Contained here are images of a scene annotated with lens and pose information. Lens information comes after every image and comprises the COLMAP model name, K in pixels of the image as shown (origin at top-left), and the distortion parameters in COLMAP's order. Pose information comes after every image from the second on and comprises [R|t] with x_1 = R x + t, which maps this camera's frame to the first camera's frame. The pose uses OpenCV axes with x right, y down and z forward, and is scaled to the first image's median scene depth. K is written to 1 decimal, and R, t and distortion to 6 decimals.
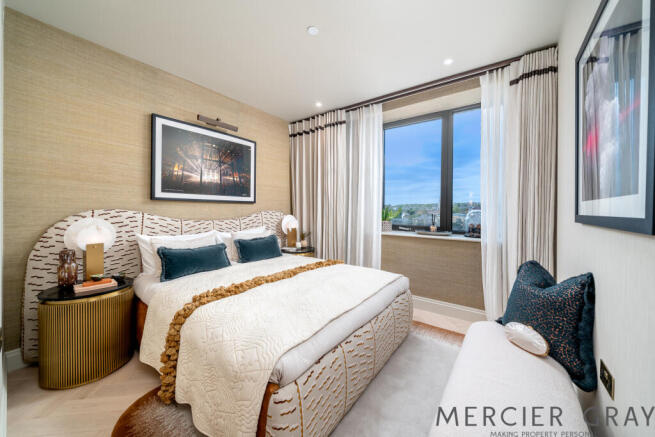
lens RADIAL K [[241.5, 0, 318.7], [0, 241.5, 209.0], [0, 0, 1]] dist [0.000620, -0.000019]
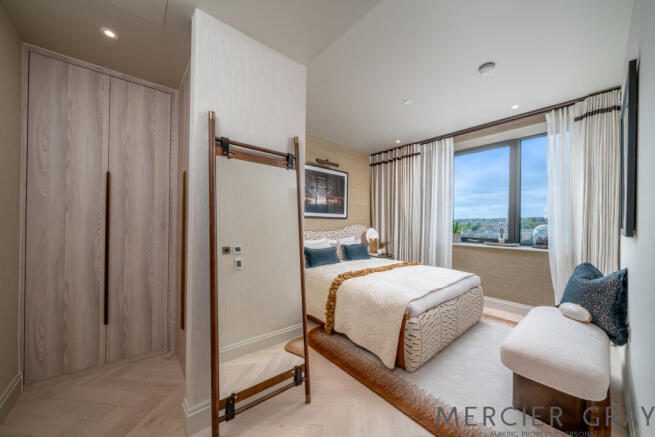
lens RADIAL K [[229.8, 0, 319.0], [0, 229.8, 221.7], [0, 0, 1]] dist [-0.003268, -0.000082]
pose [[0.974807, 0.003580, -0.223022, -0.156930], [-0.005104, 0.999967, -0.006257, 0.001248], [0.222992, 0.007238, 0.974793, -0.315428]]
